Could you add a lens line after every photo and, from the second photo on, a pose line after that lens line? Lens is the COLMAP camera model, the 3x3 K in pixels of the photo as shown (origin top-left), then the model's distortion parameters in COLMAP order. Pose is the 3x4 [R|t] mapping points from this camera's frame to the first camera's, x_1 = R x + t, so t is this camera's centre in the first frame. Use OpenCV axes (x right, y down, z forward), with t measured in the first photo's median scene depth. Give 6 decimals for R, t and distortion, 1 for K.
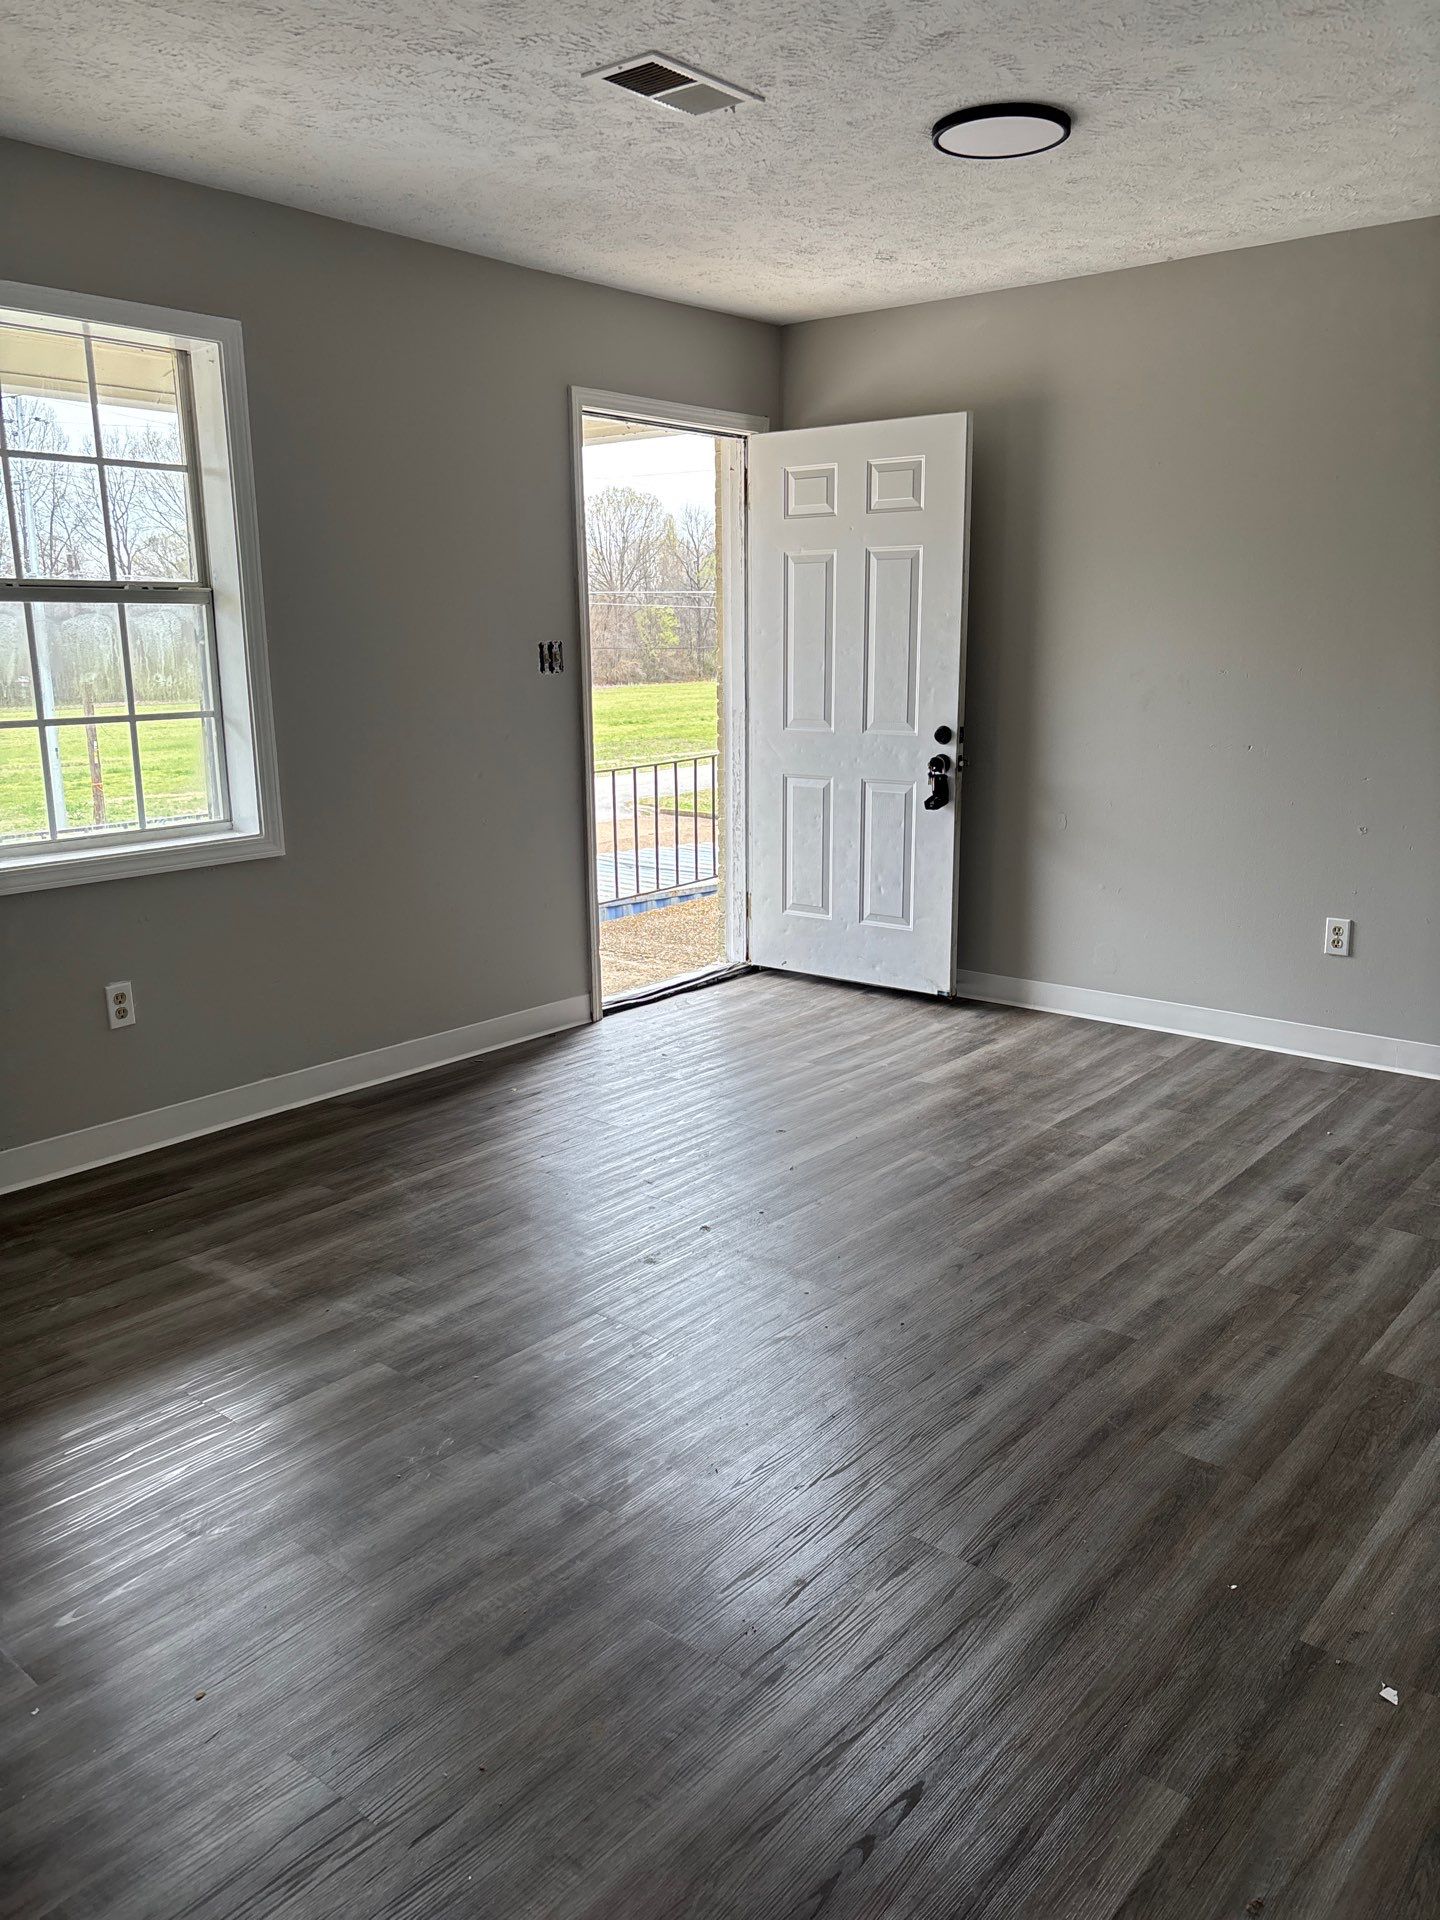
lens RADIAL K [[1464.8, 0, 720.0], [0, 1464.8, 960.0], [0, 0, 1]] dist [0.001396, 0.000531]
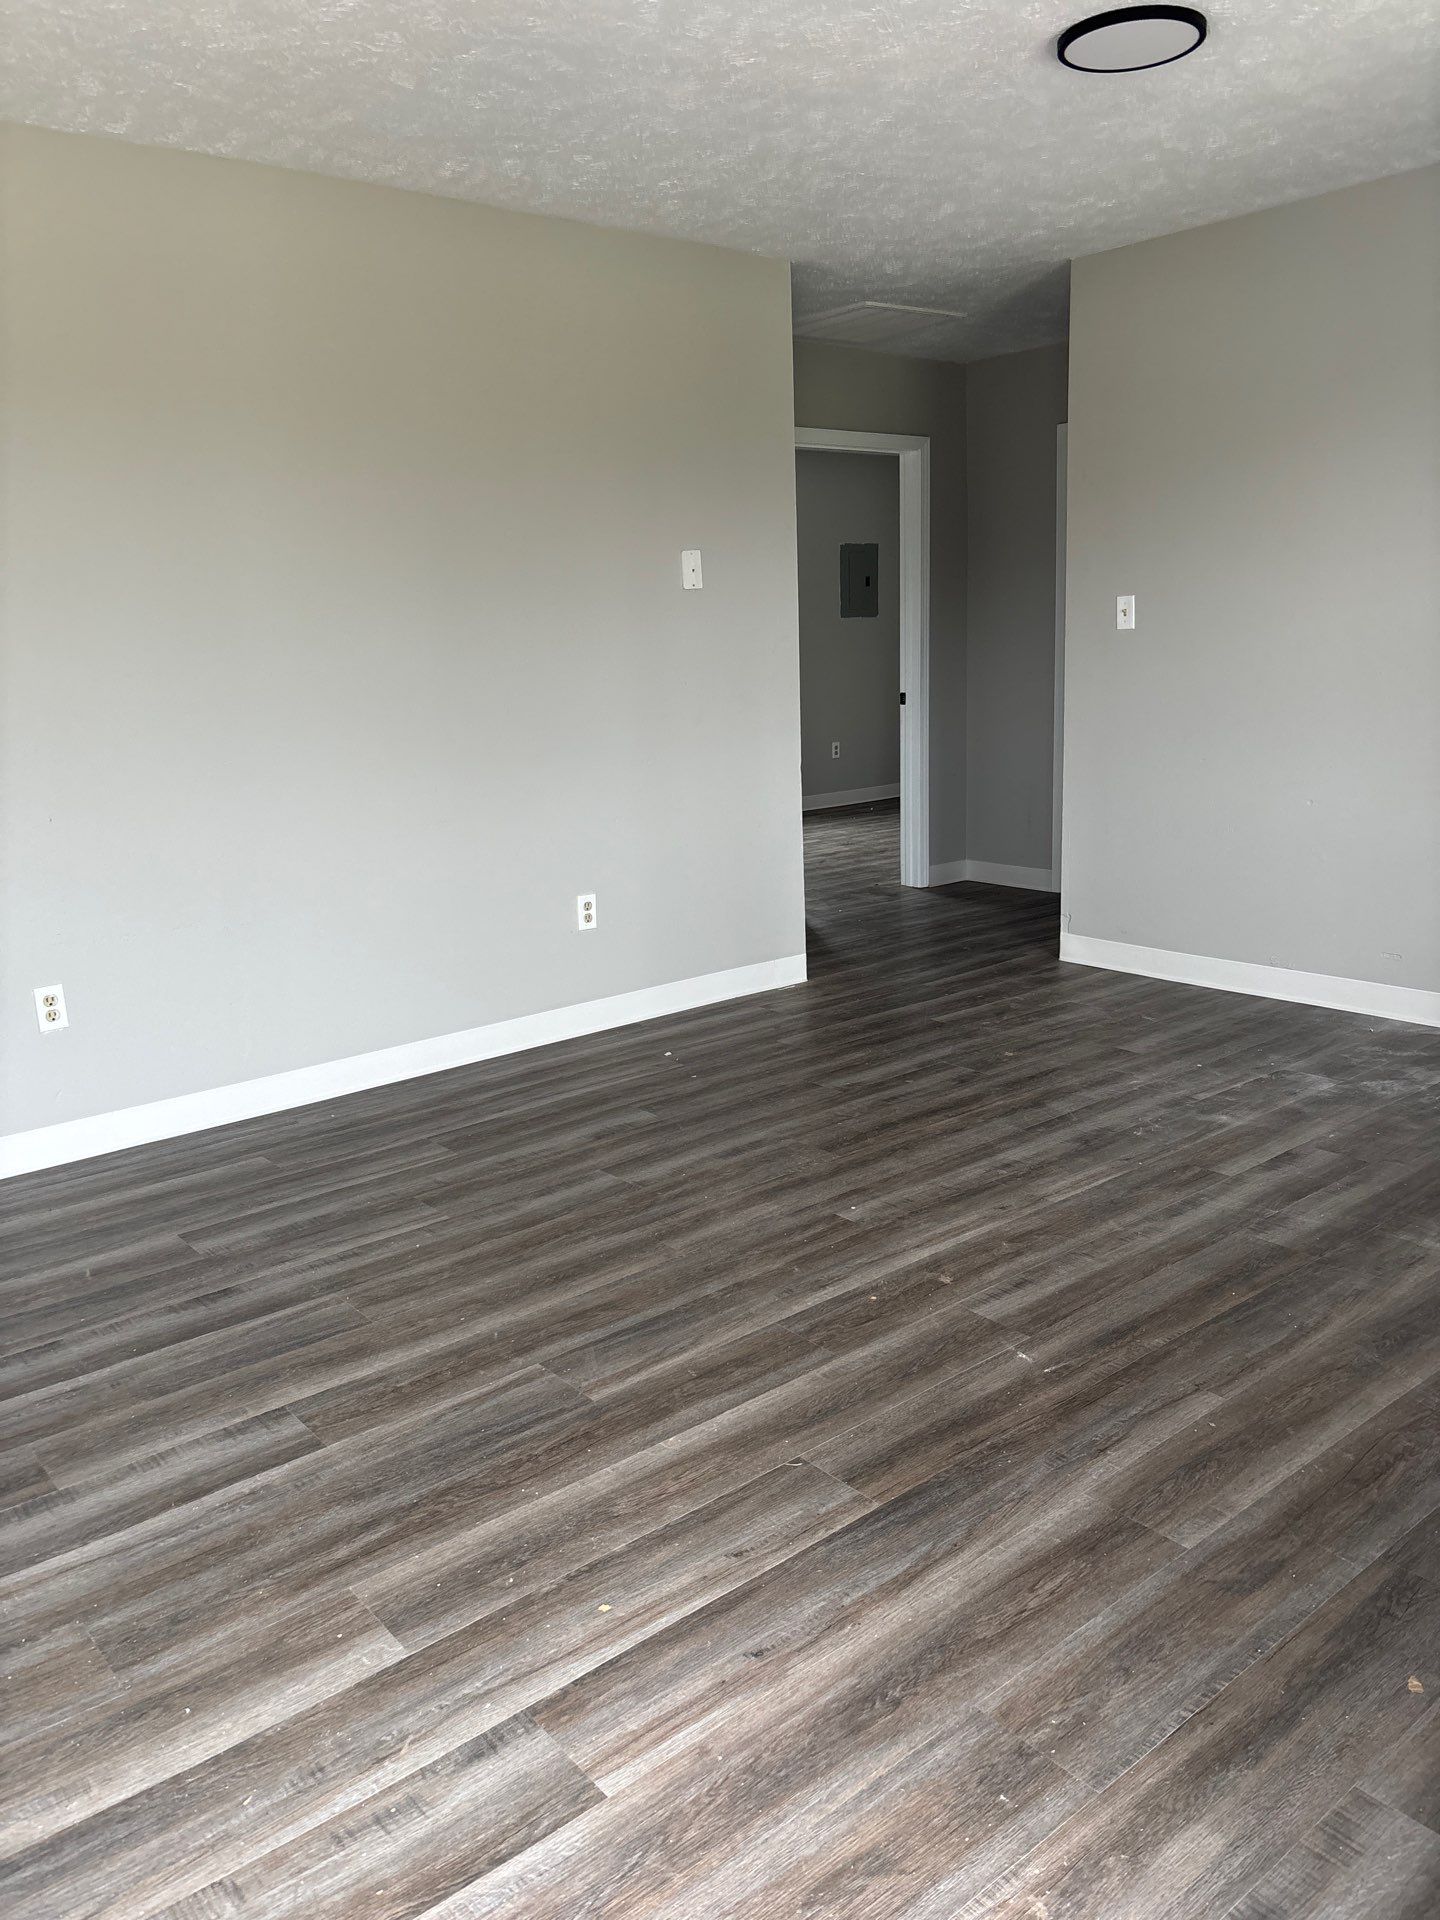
lens RADIAL K [[1464.8, 0, 720.0], [0, 1464.8, 960.0], [0, 0, 1]] dist [0.001396, 0.000531]
pose [[-0.980478, 0.002649, 0.196609, -0.044587], [0.086921, 0.902743, 0.421306, -0.316493], [-0.176371, 0.430171, -0.885351, 1.535799]]
